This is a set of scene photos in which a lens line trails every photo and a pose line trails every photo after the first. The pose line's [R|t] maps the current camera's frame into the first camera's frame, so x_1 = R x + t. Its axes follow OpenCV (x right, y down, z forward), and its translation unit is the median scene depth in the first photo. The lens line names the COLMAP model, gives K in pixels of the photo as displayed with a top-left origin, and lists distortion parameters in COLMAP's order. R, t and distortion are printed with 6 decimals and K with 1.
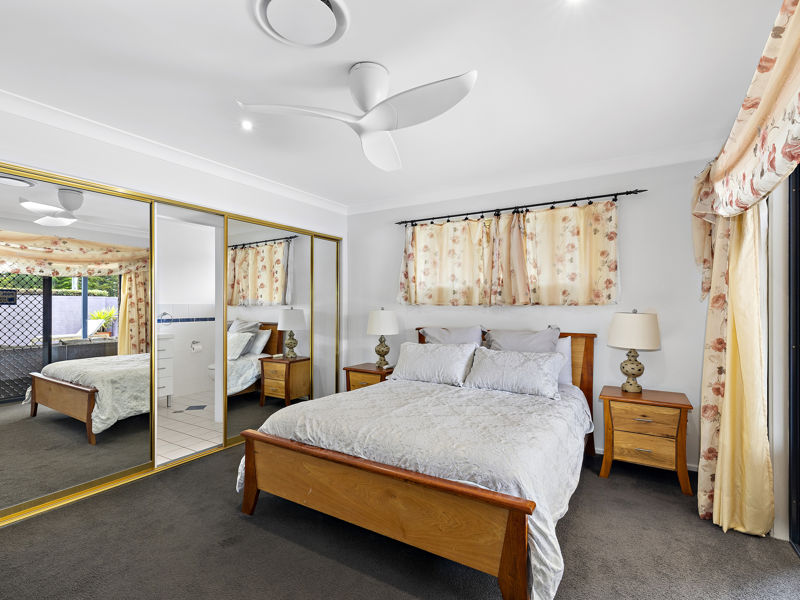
lens RADIAL K [[383.1, 0, 401.7], [0, 383.1, 302.3], [0, 0, 1]] dist [0.000433, -0.000031]
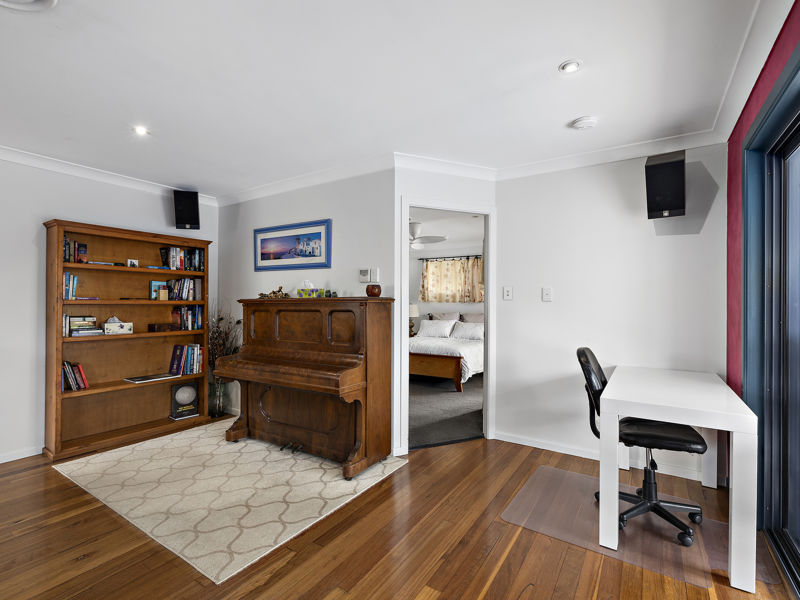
lens RADIAL K [[383.1, 0, 399.2], [0, 383.1, 300.1], [0, 0, 1]] dist [0.000433, -0.000031]
pose [[0.999694, 0.005925, -0.024036, -0.066635], [-0.005997, 0.999978, -0.002906, 0.004194], [0.024018, 0.003049, 0.999707, -1.019006]]
